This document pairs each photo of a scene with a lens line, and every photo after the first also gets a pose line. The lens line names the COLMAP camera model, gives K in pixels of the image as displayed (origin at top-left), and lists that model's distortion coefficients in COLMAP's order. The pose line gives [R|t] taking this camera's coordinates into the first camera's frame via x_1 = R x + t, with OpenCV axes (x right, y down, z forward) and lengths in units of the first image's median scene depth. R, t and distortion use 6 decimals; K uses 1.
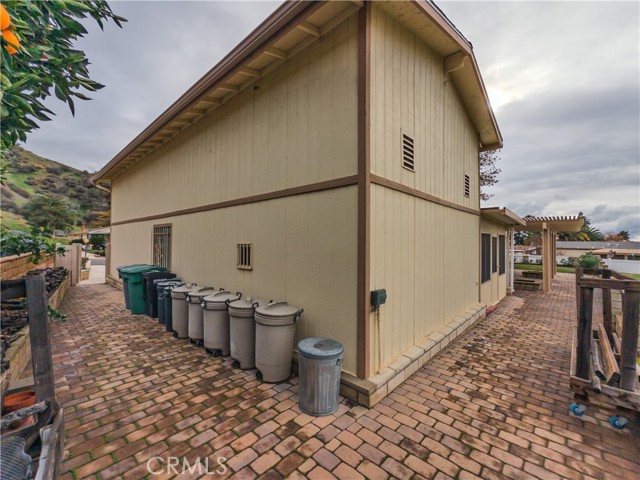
lens RADIAL K [[259.6, 0, 326.1], [0, 259.6, 238.7], [0, 0, 1]] dist [-0.002172, 0.001446]
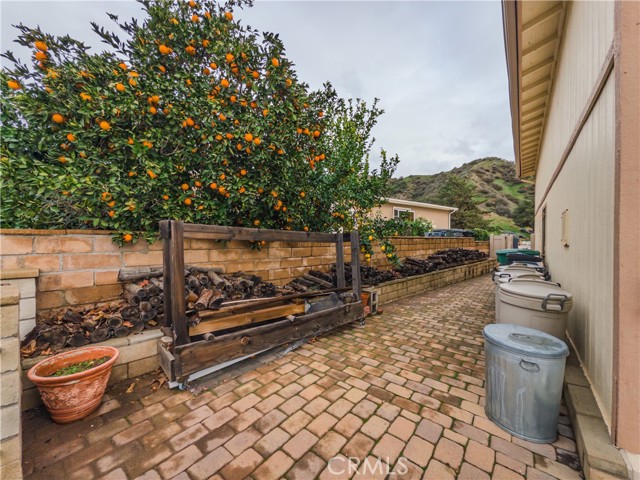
lens RADIAL K [[259.6, 0, 326.4], [0, 259.6, 241.5], [0, 0, 1]] dist [-0.002172, 0.001446]
pose [[0.073646, 0.001195, -0.997284, 0.673928], [0.017869, 0.999837, 0.002517, 0.151777], [0.997124, -0.018005, 0.073613, 0.467216]]
